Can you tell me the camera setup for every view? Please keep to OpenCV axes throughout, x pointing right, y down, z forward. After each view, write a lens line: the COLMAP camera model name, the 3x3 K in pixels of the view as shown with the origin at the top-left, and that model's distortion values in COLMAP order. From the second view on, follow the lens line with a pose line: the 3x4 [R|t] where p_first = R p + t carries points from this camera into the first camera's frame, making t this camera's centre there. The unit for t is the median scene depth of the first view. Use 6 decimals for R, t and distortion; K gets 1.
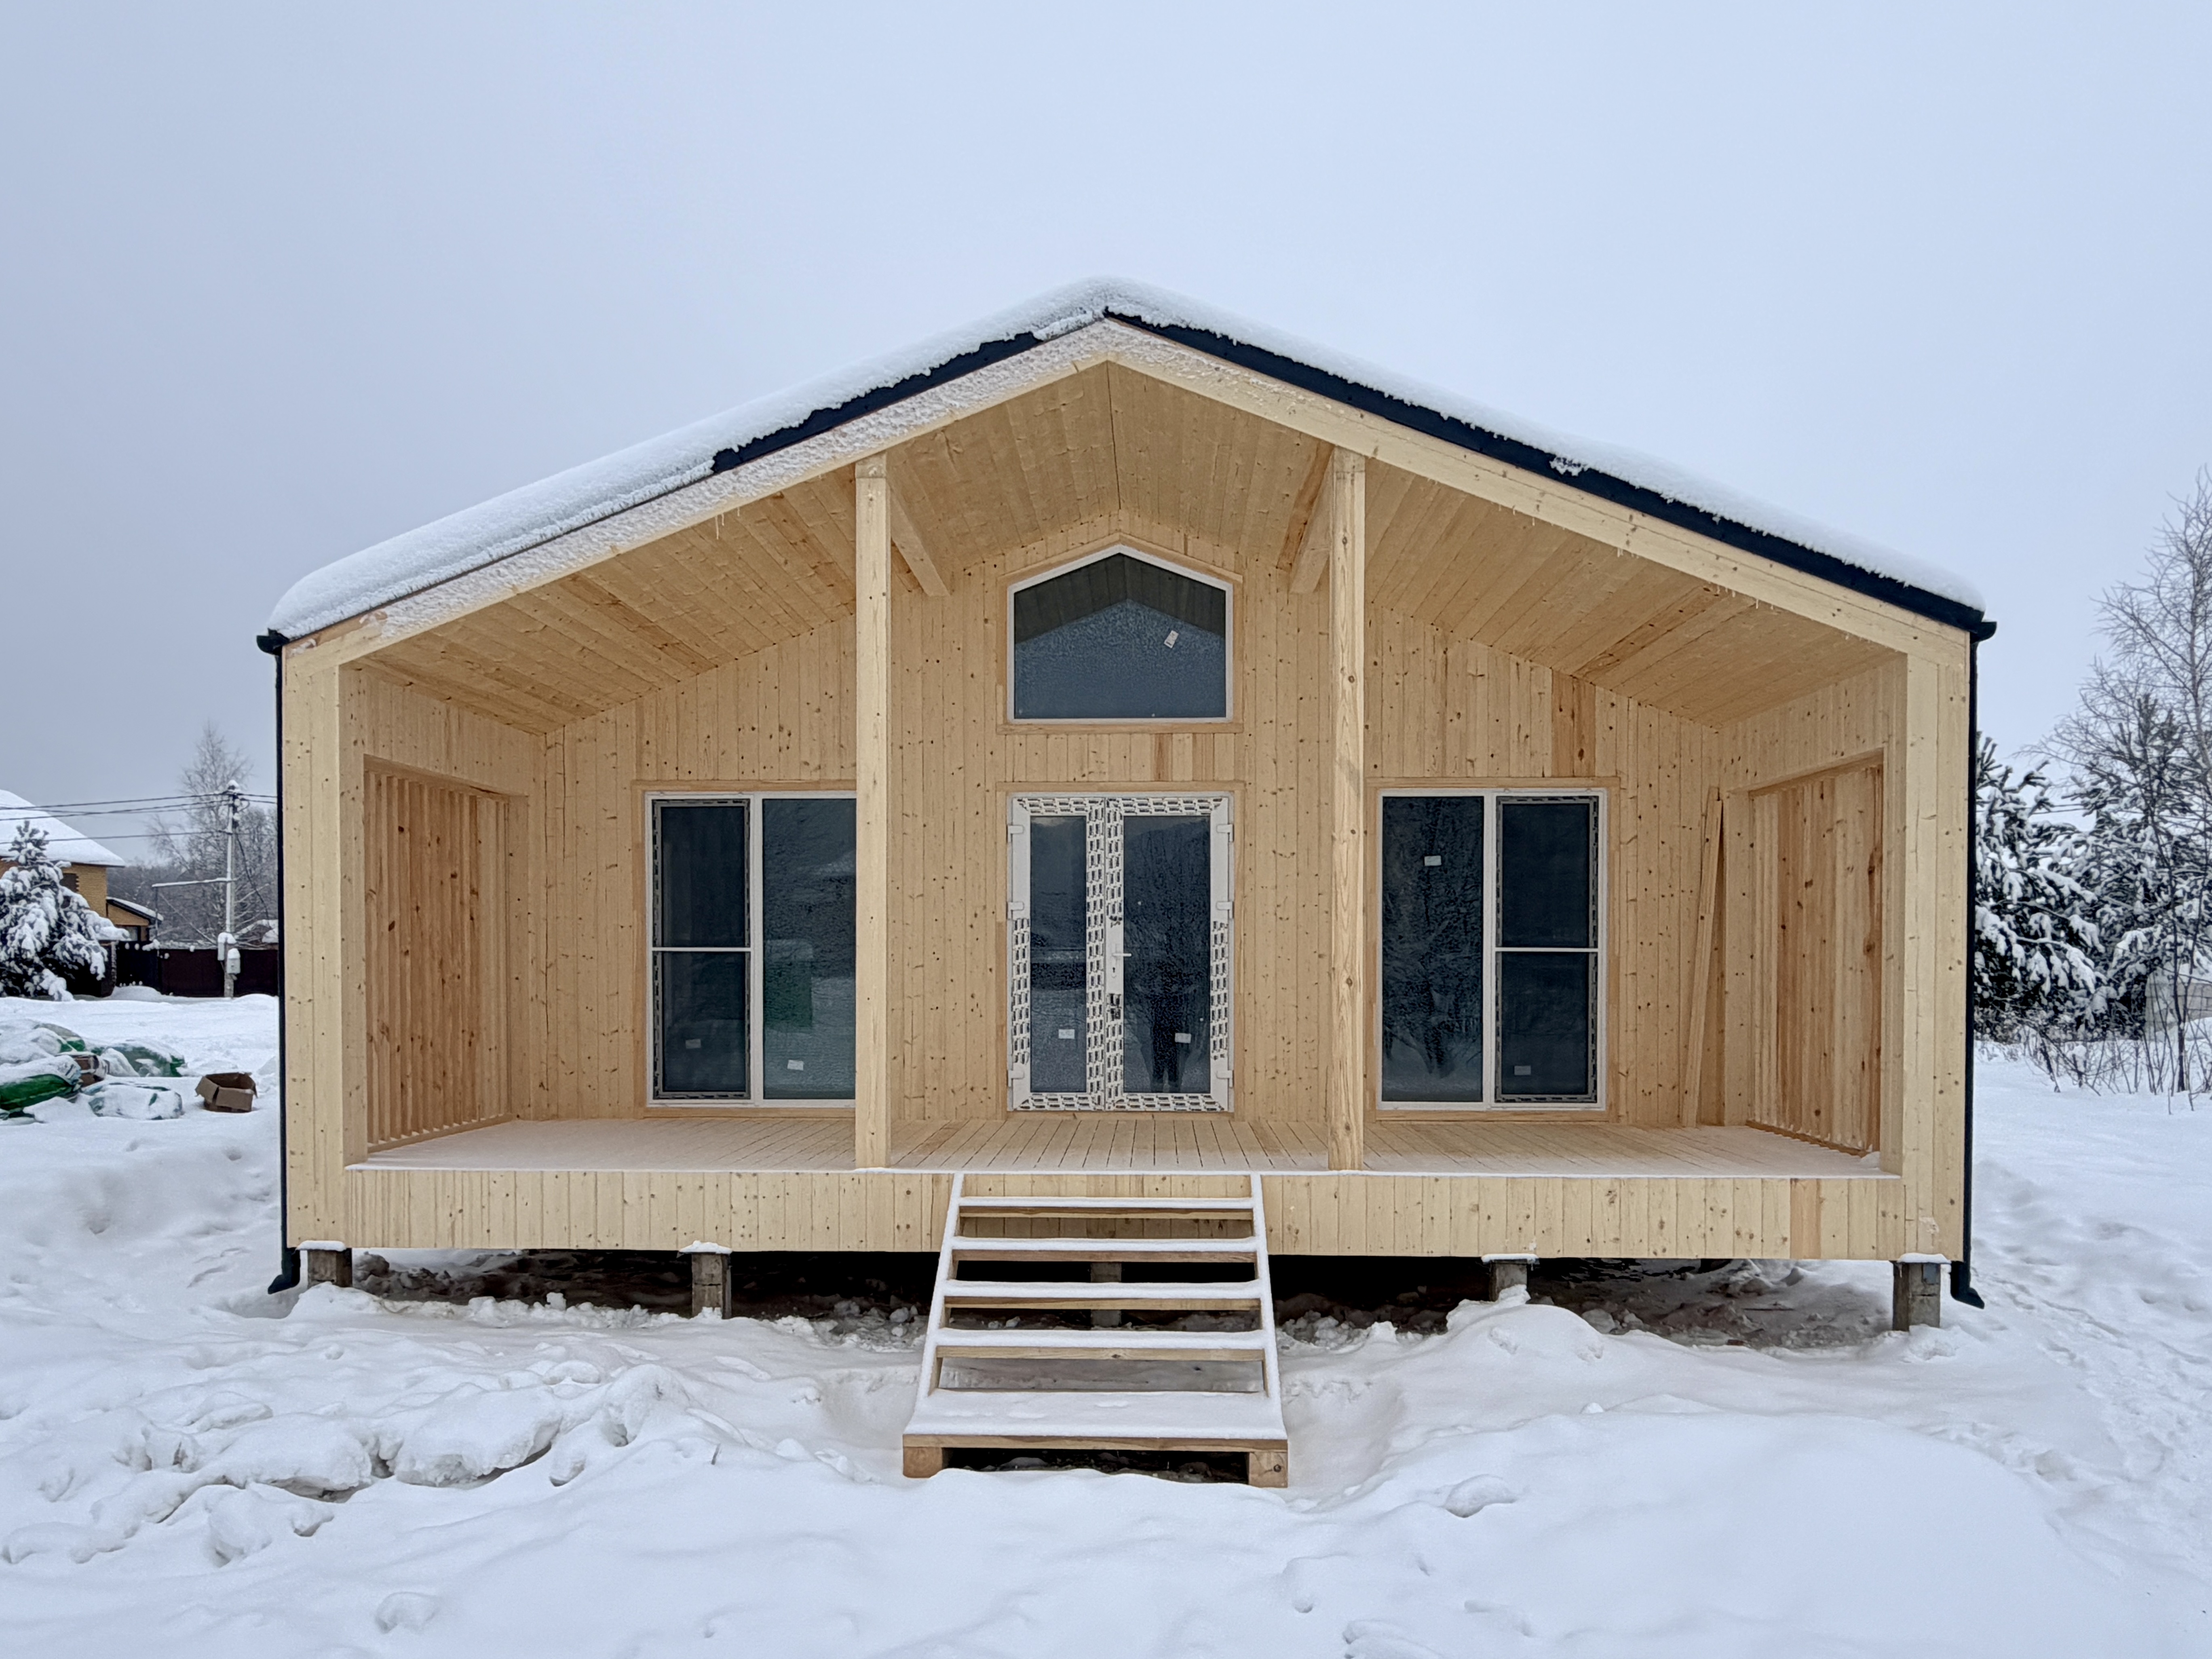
lens RADIAL K [[1503.6, 0, 1083.4], [0, 1503.6, 974.2], [0, 0, 1]] dist [0.000704, -0.002189]
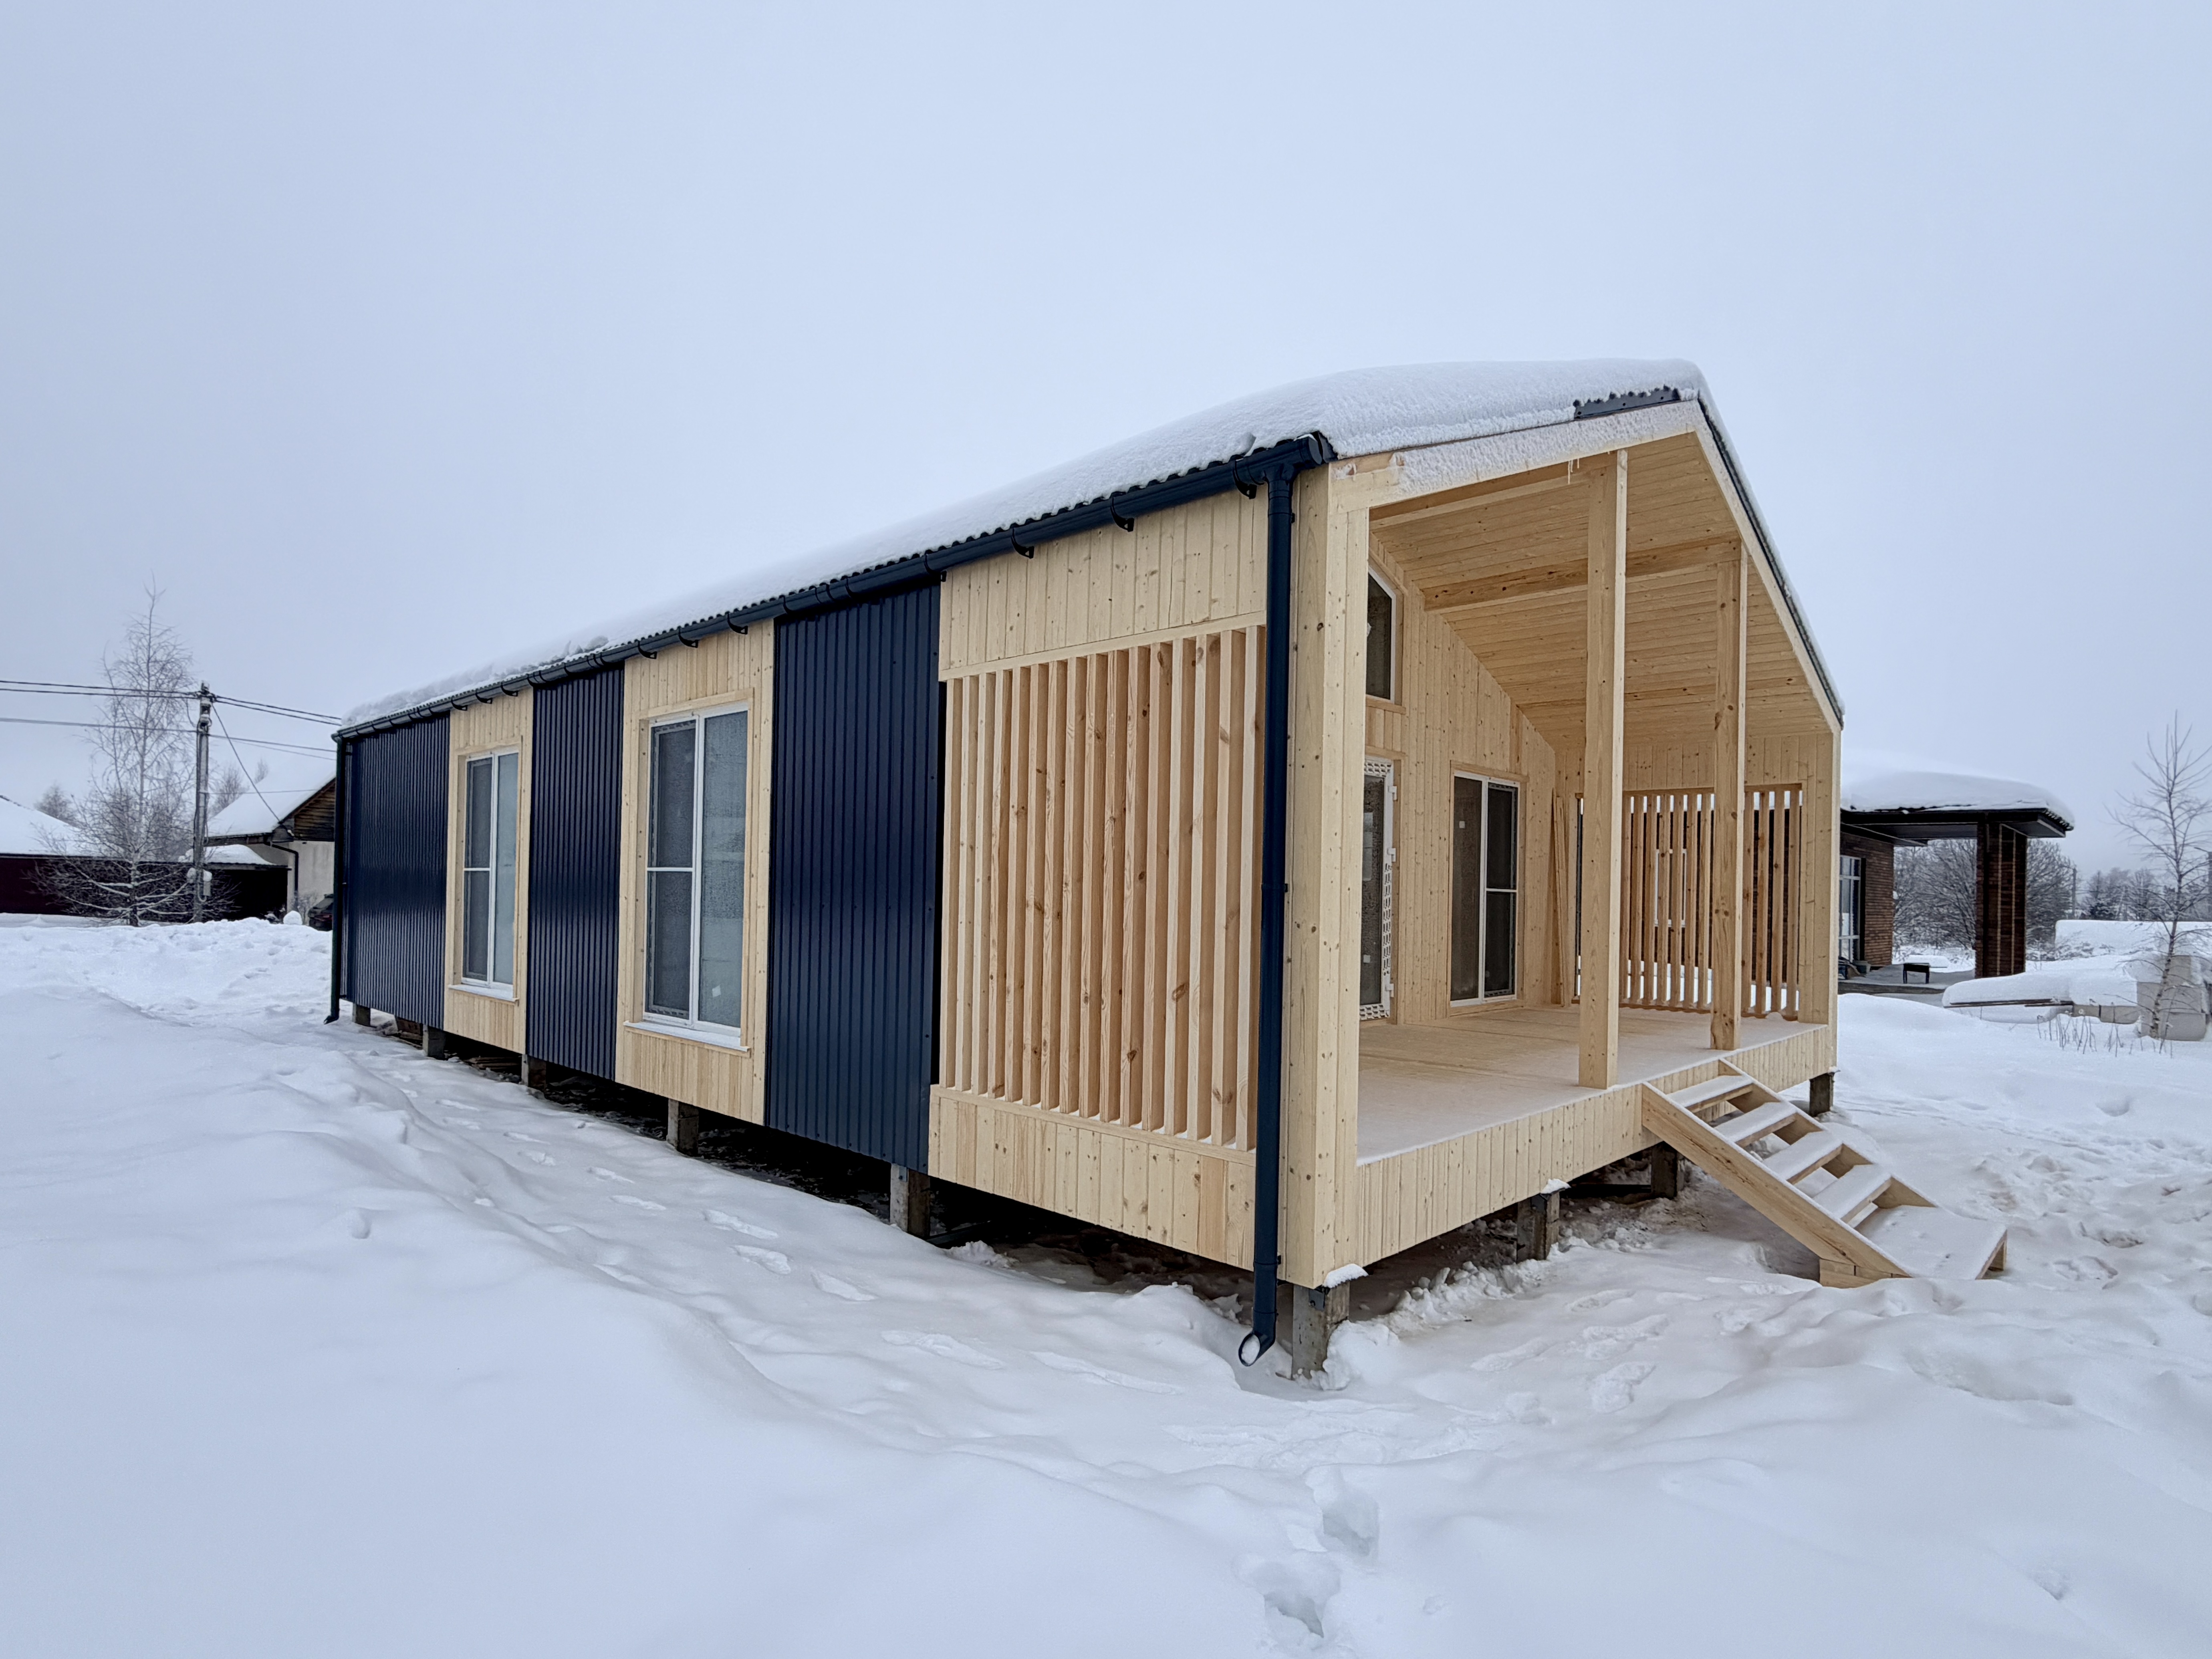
lens RADIAL K [[1165.9, 0, 1104.4], [0, 1165.9, 871.3], [0, 0, 1]] dist [-0.000400, -0.000061]
pose [[0.656753, 0.024293, 0.753715, -0.794305], [-0.008919, 0.999661, -0.024448, -0.003126], [-0.754053, 0.009334, 0.656747, 0.549458]]
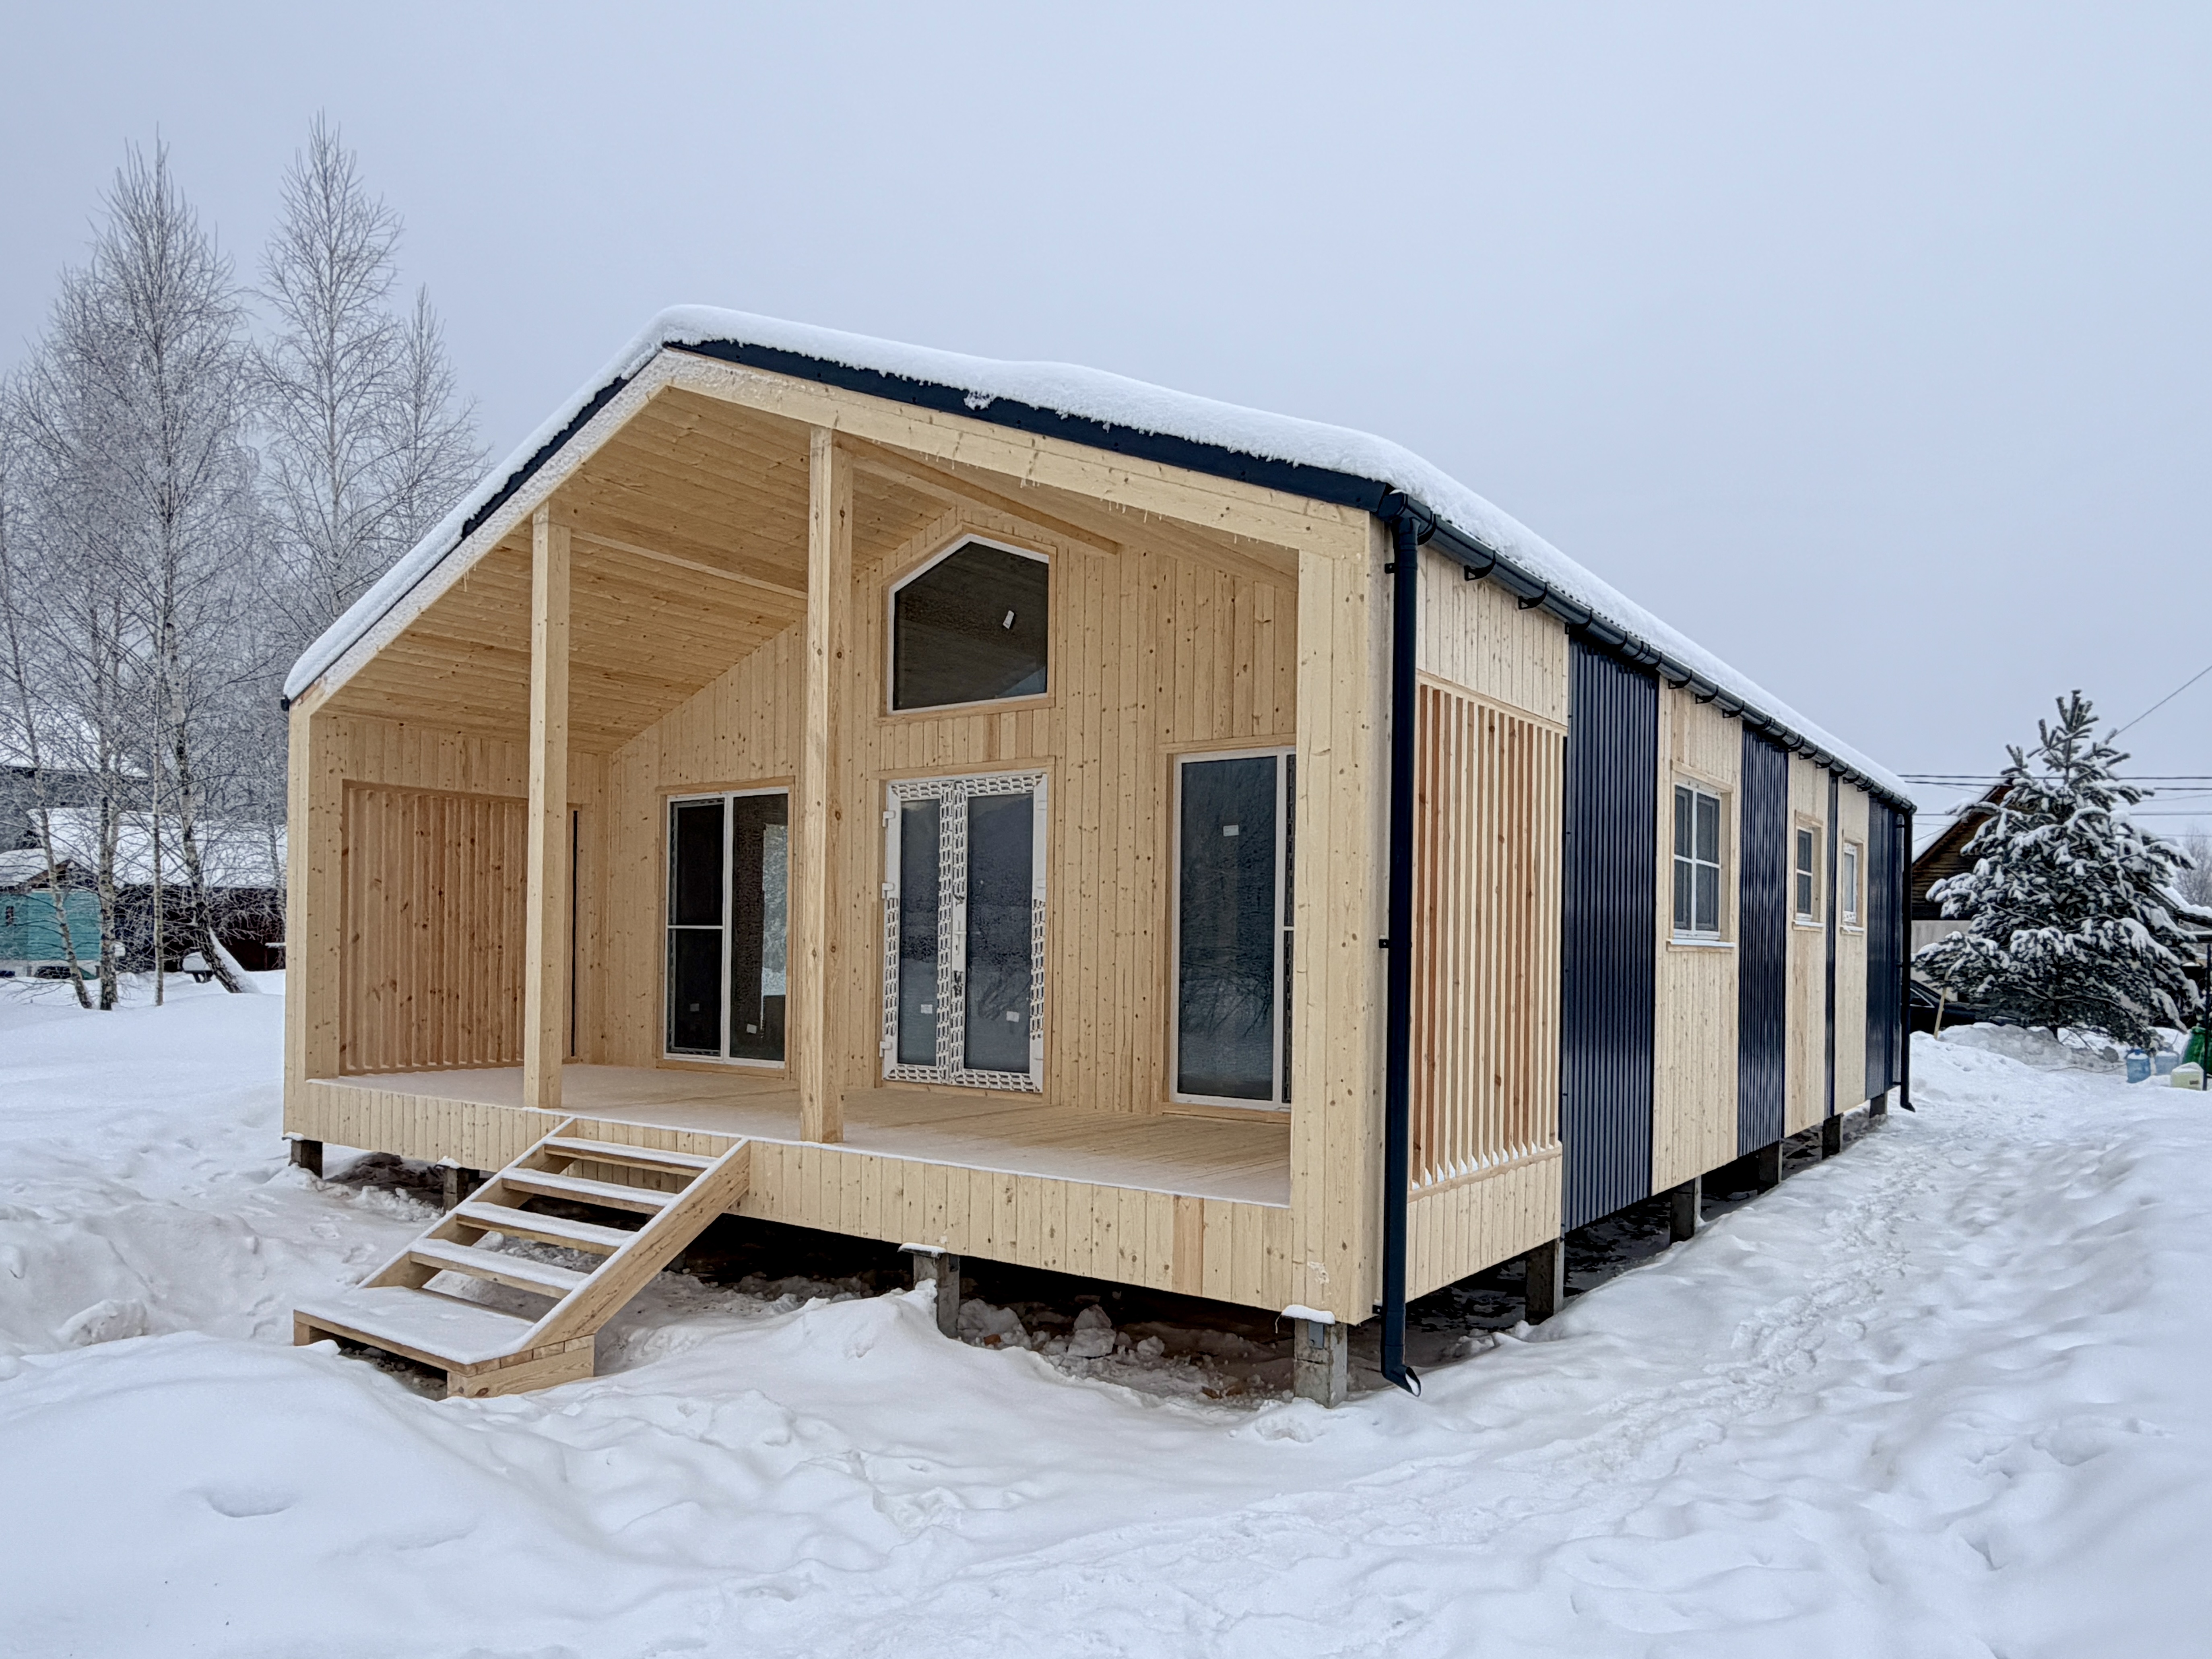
lens RADIAL K [[1478.2, 0, 1082.6], [0, 1478.2, 939.1], [0, 0, 1]] dist [-0.001744, 0.002194]
pose [[0.828778, 0.006350, -0.559541, 0.661755], [-0.018859, 0.999685, -0.016589, 0.006414], [0.559259, 0.024301, 0.828637, 0.215351]]
